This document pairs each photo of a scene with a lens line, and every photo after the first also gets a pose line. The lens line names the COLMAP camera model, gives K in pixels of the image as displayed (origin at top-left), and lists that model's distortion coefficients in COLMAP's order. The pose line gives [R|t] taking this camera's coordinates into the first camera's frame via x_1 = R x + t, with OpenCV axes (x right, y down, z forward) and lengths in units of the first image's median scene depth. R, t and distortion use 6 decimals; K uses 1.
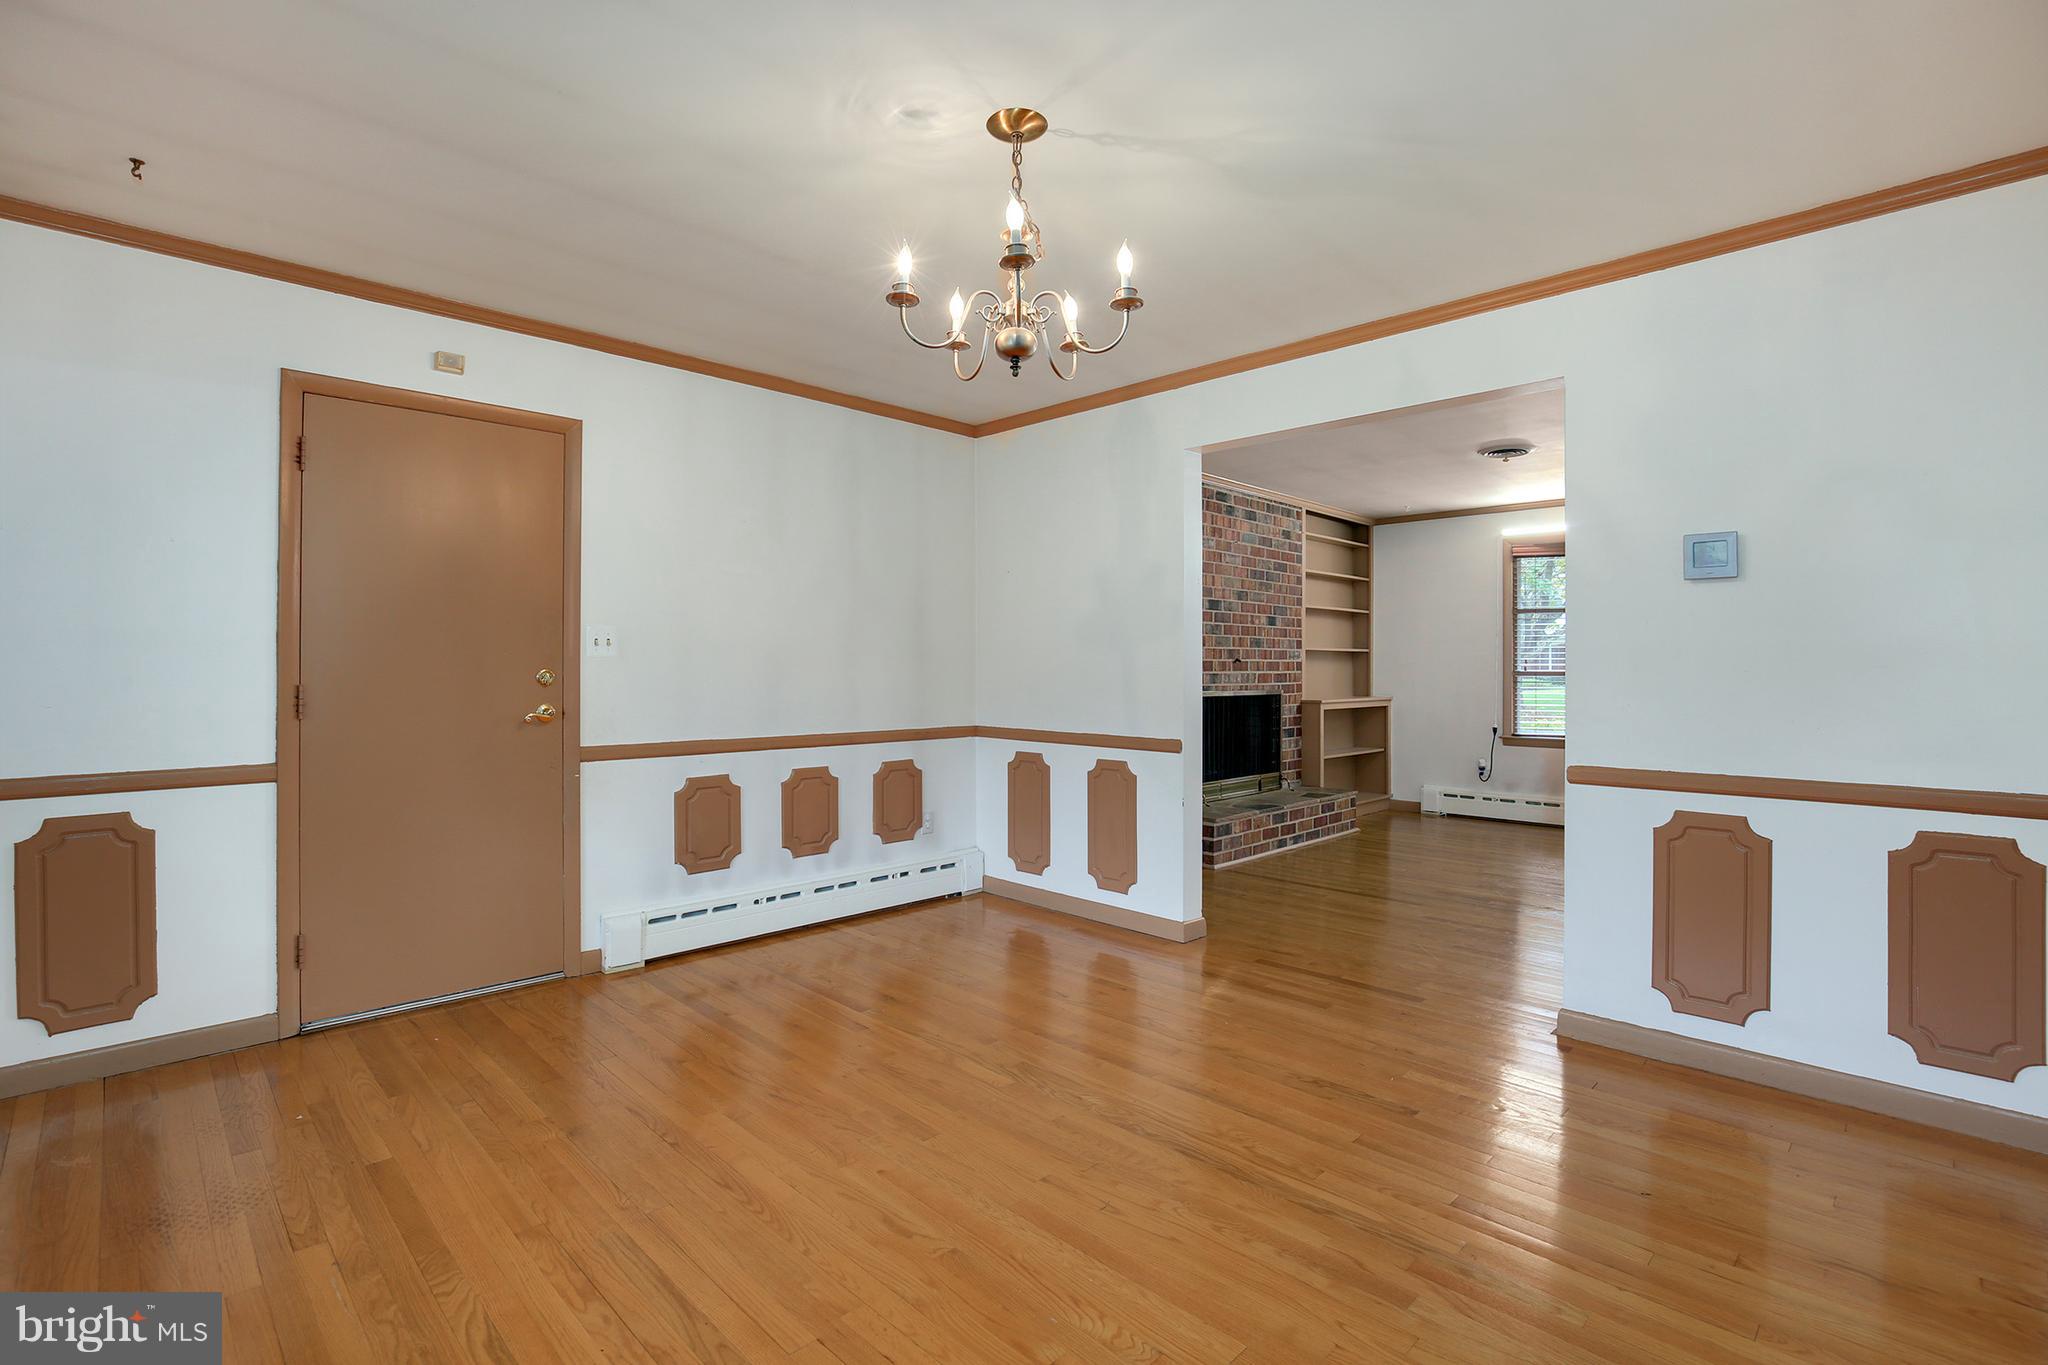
lens RADIAL K [[943.0, 0, 1023.8], [0, 943.0, 662.4], [0, 0, 1]] dist [-0.018033, 0.000716]
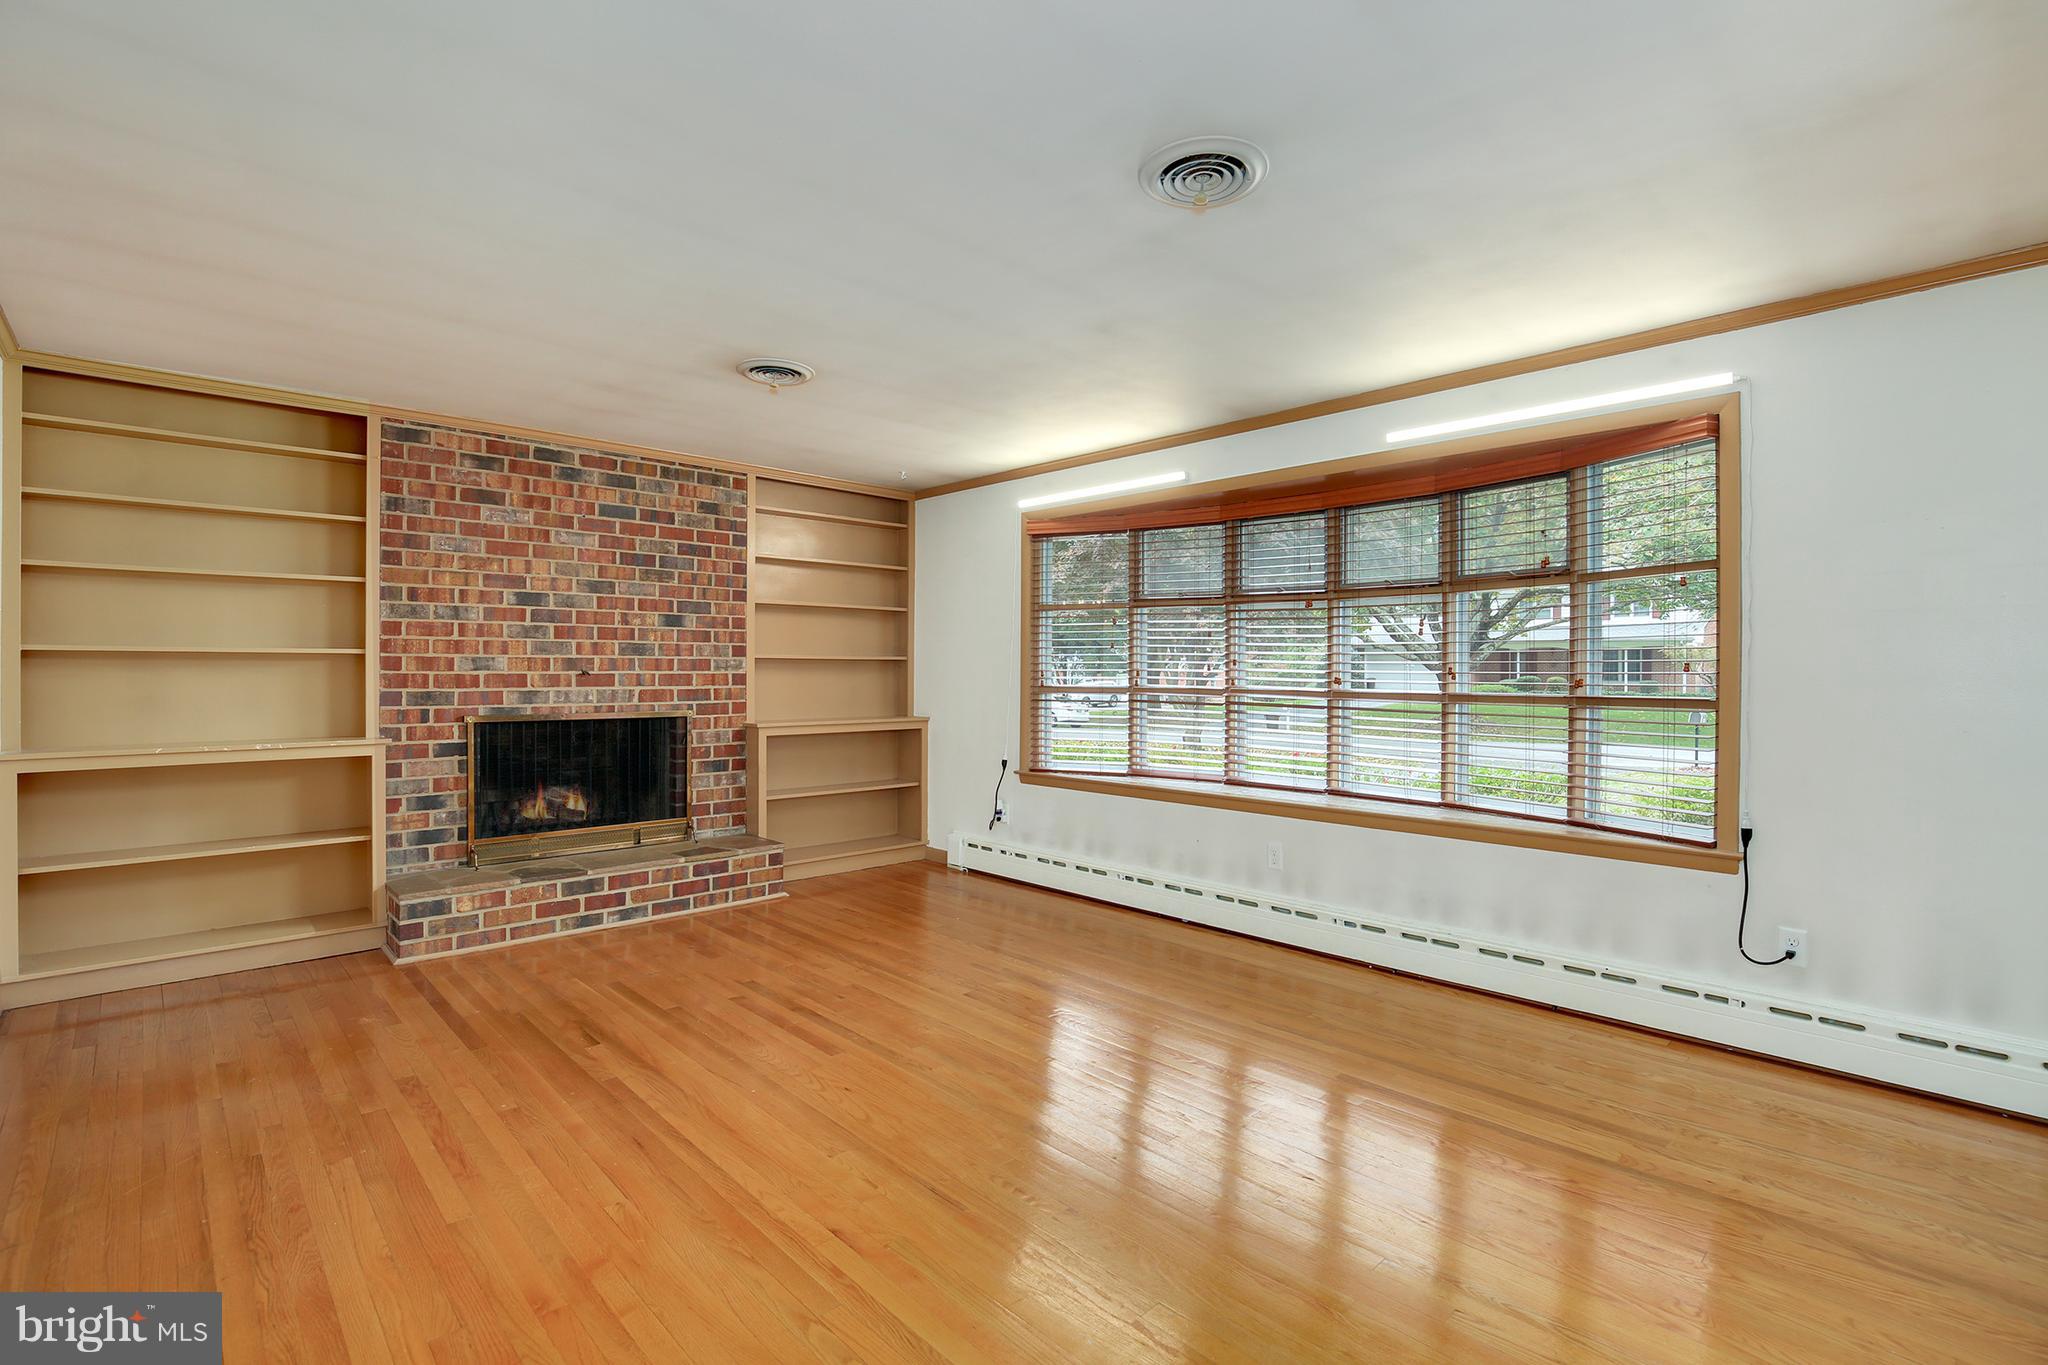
lens RADIAL K [[943.0, 0, 1023.8], [0, 943.0, 662.4], [0, 0, 1]] dist [-0.018033, 0.000716]
pose [[0.999351, 0.000005, -0.036008, 0.568643], [-0.000126, 0.999994, -0.003344, -0.007317], [0.036008, 0.003347, 0.999346, 0.244145]]
